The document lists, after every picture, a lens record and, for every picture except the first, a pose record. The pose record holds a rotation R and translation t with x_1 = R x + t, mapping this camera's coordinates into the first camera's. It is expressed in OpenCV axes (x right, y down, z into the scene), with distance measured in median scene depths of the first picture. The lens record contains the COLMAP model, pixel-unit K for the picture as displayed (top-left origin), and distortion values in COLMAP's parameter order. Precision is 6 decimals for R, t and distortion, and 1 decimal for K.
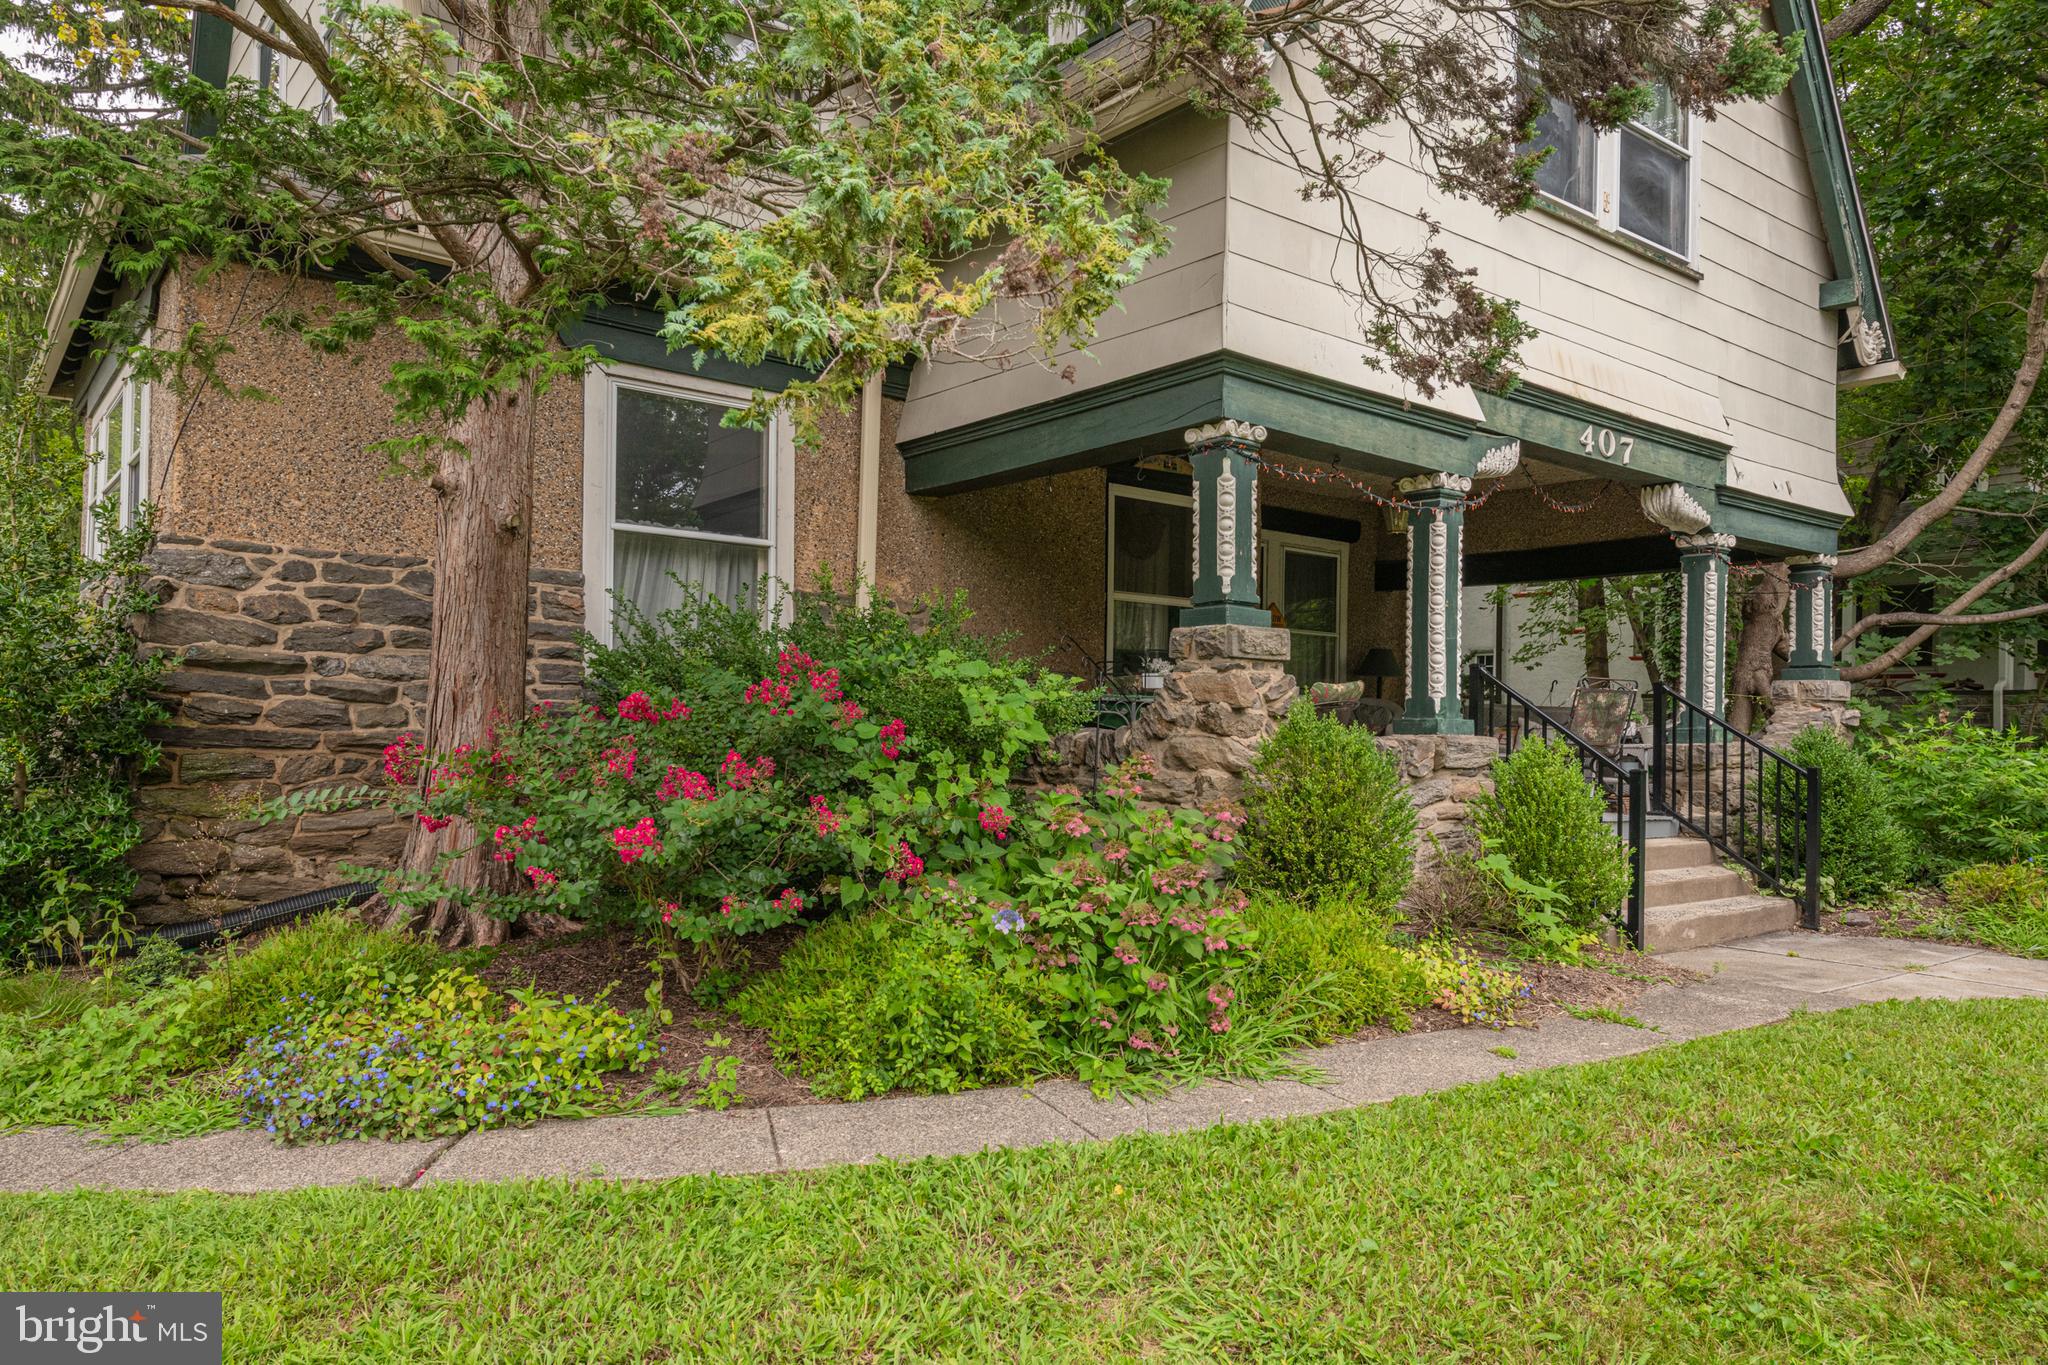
lens RADIAL K [[1418.4, 0, 1031.7], [0, 1418.4, 675.0], [0, 0, 1]] dist [0.022792, 0.000531]
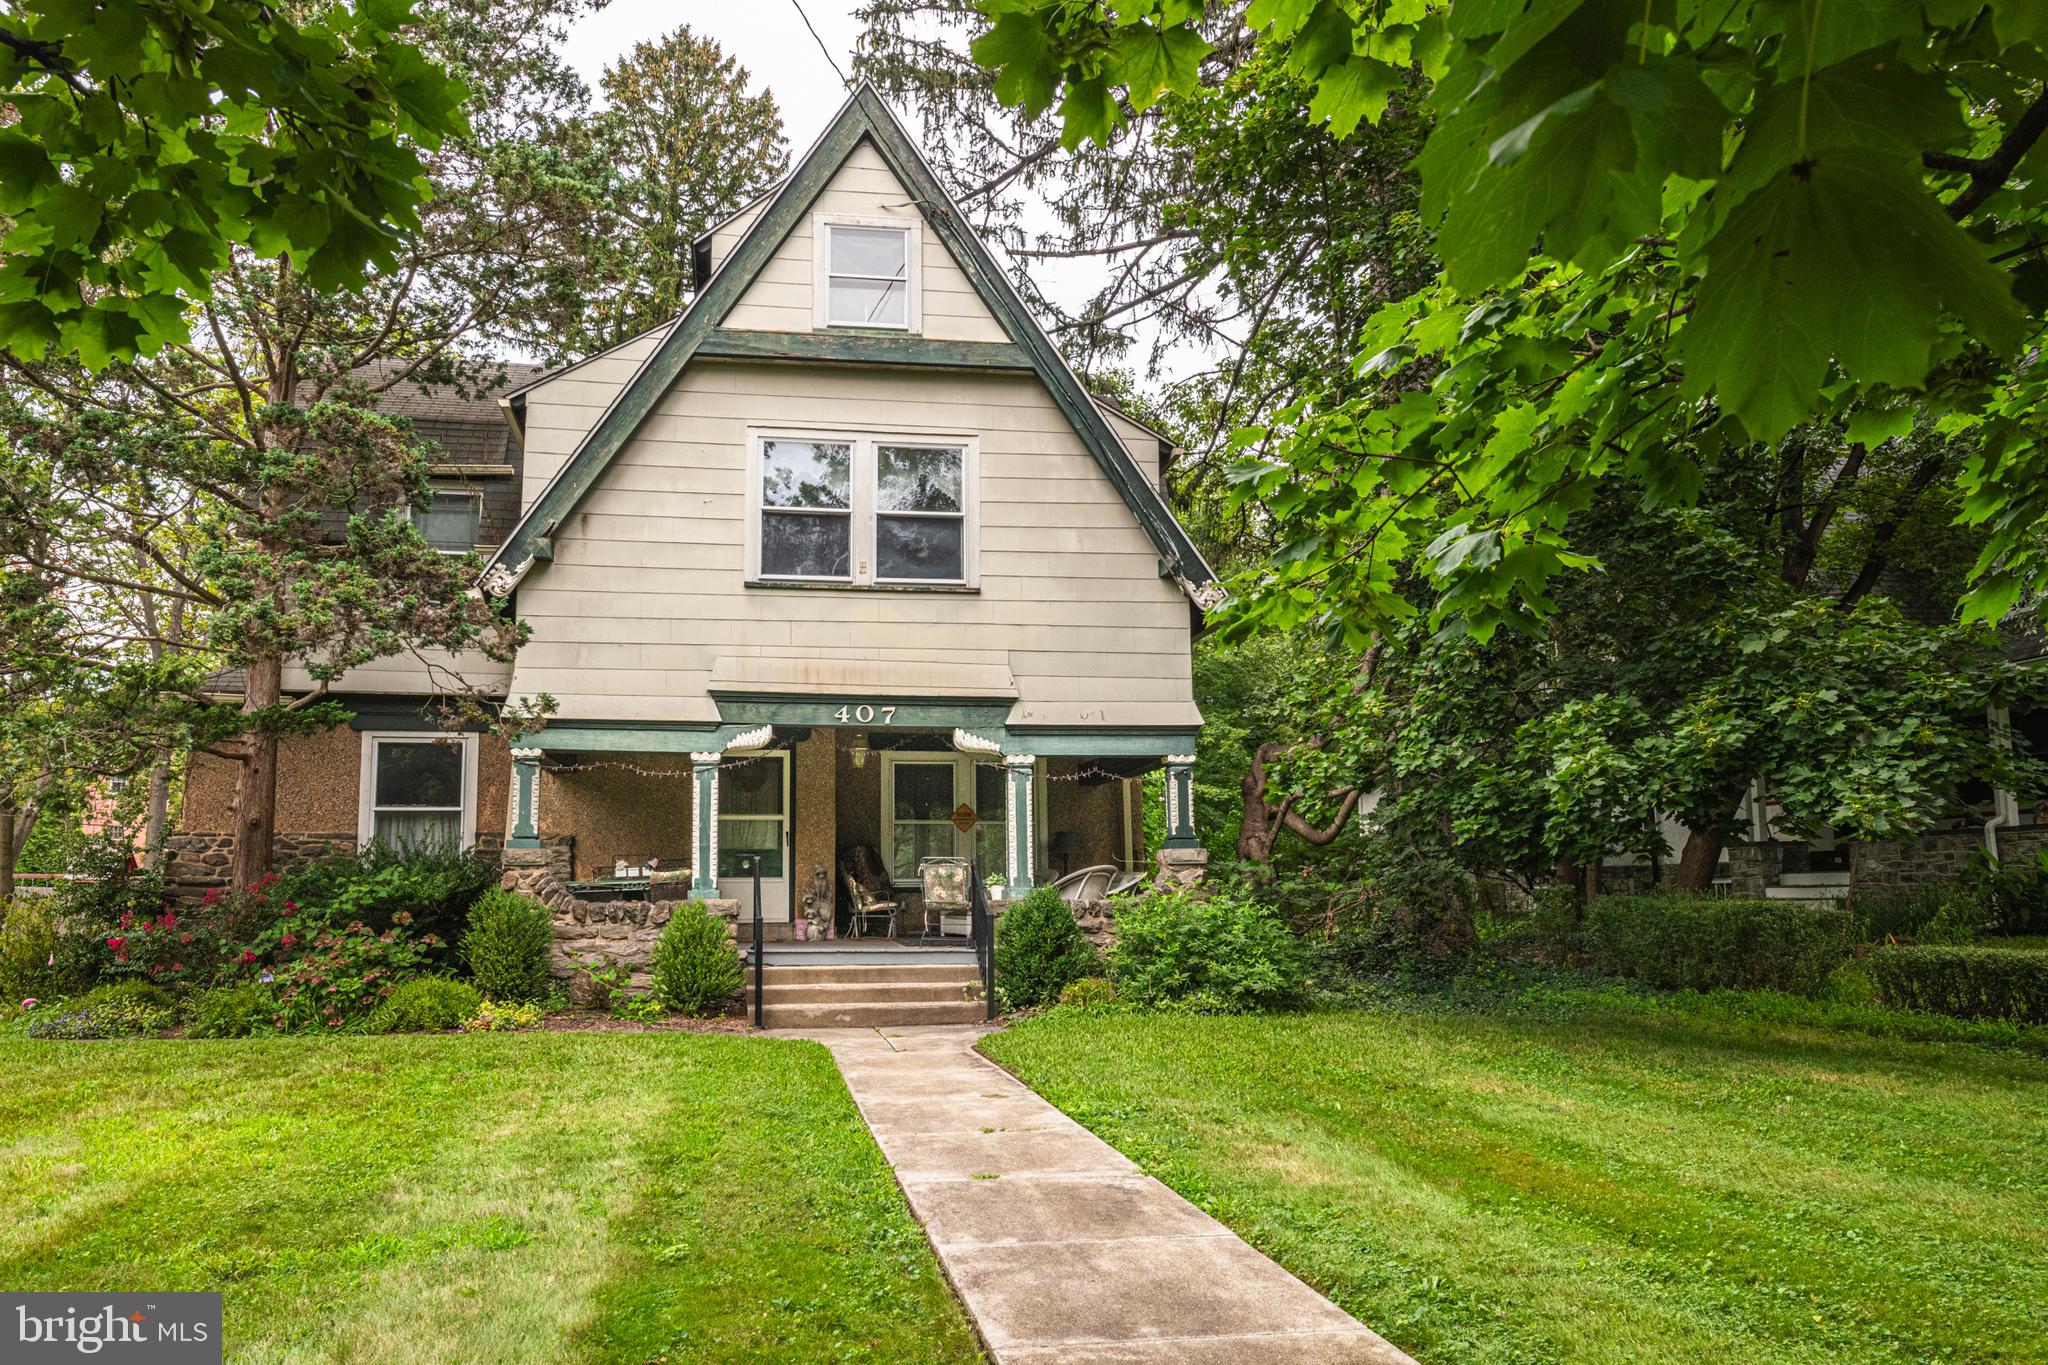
lens RADIAL K [[1418.4, 0, 966.5], [0, 1418.4, 725.3], [0, 0, 1]] dist [0.022792, 0.000531]
pose [[0.865709, -0.082543, -0.493694, 1.454268], [0.043672, 0.995004, -0.089779, -0.000234], [0.498638, 0.056162, 0.864989, -0.379308]]
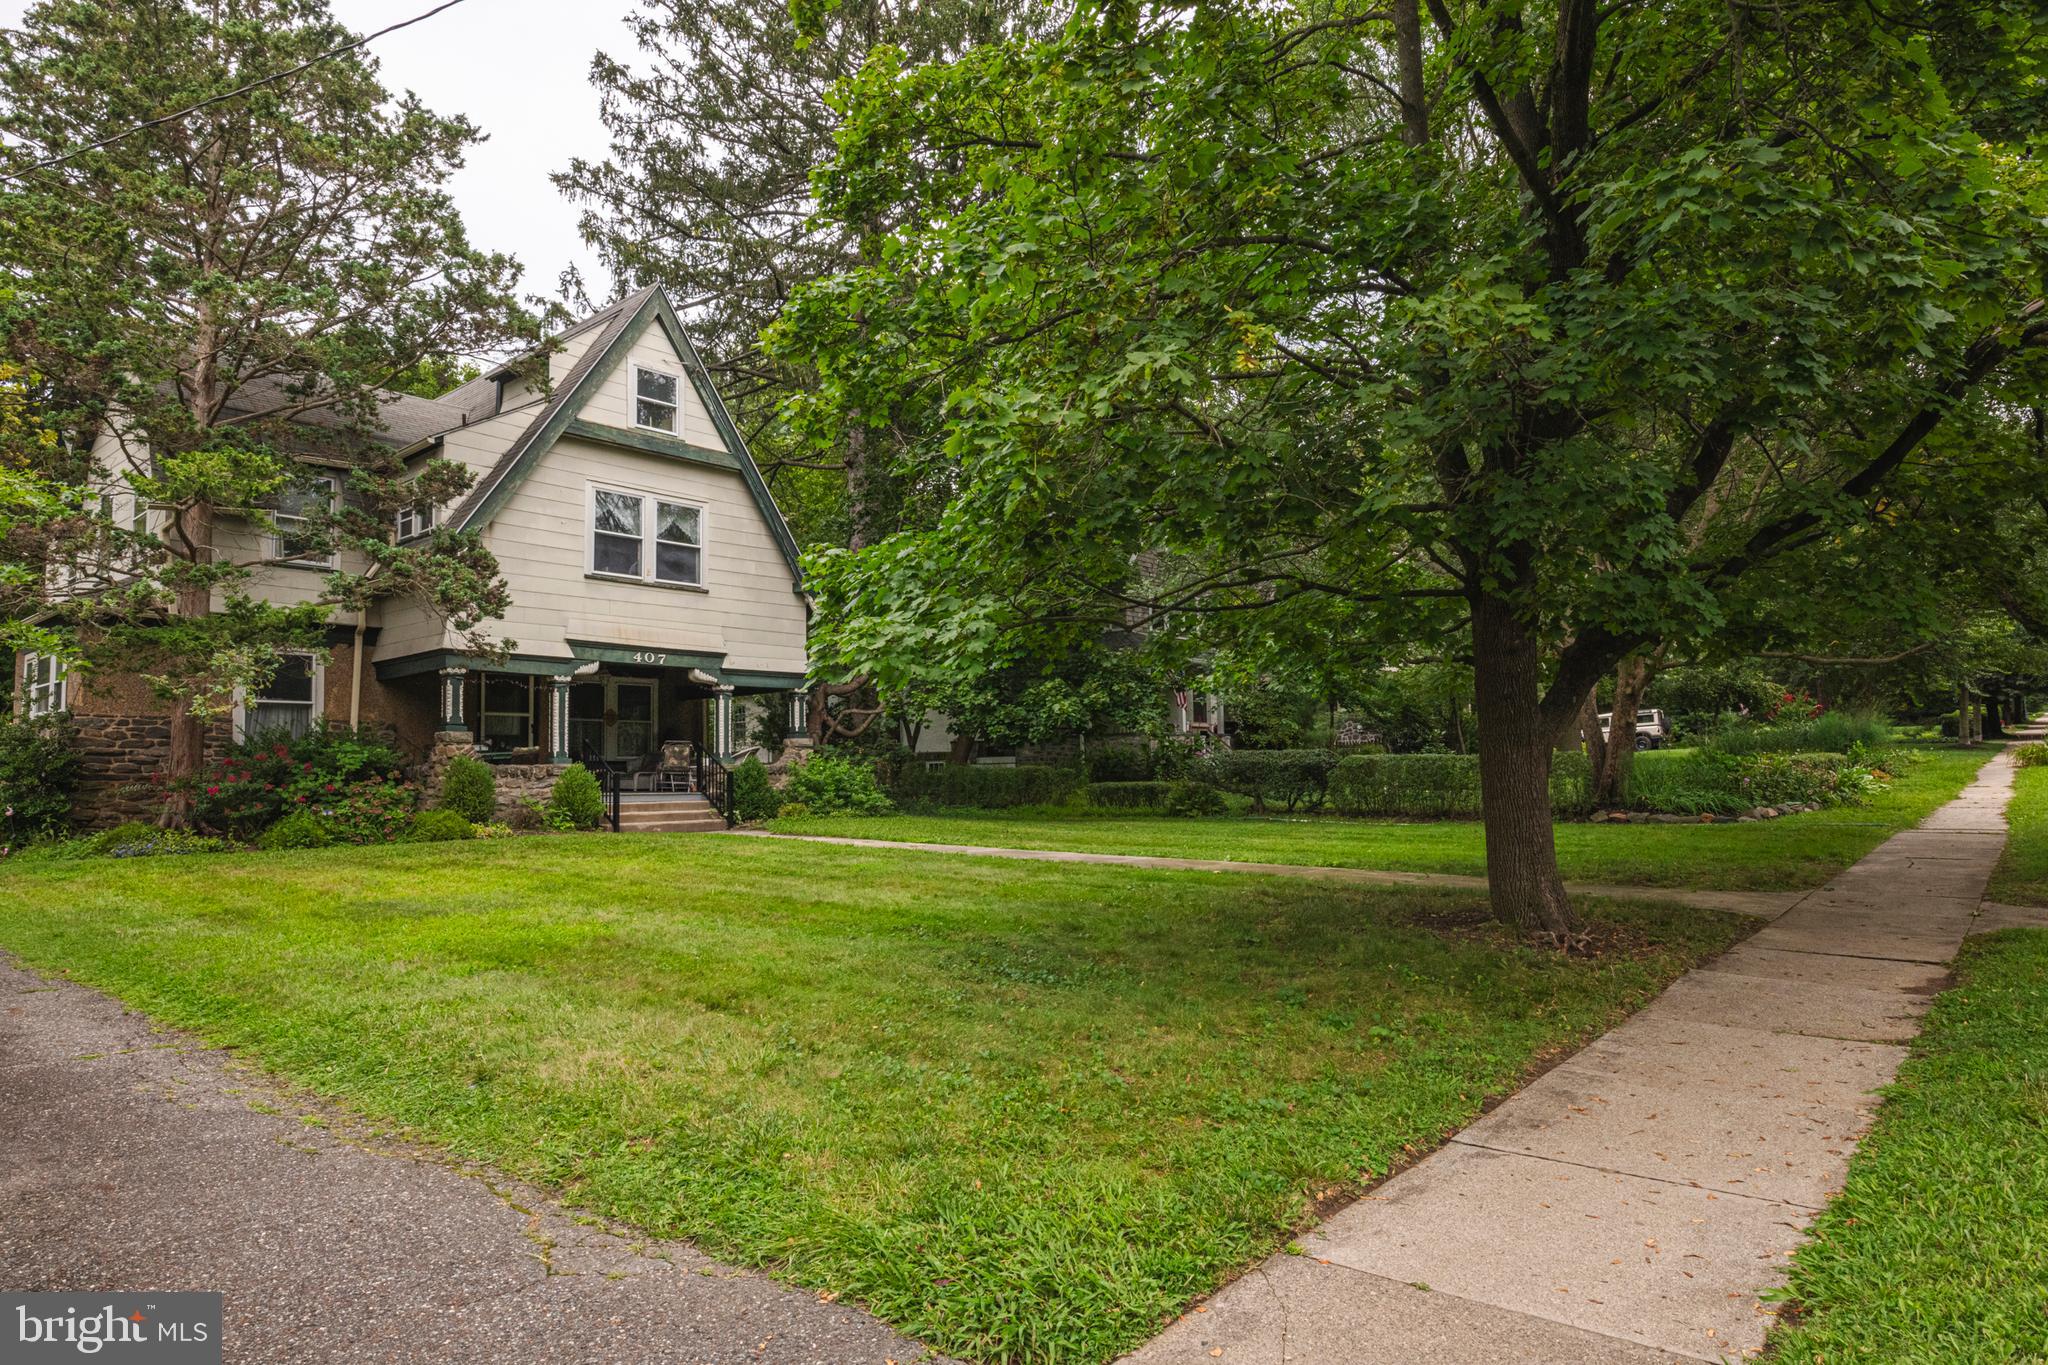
lens RADIAL K [[1186.6, 0, 1040.7], [0, 1186.6, 687.6], [0, 0, 1]] dist [0.002982, 0.001566]
pose [[0.981109, -0.020189, 0.192399, 0.792023], [0.026558, 0.999179, -0.030584, -0.014172], [-0.191624, 0.035116, 0.980840, -1.606984]]
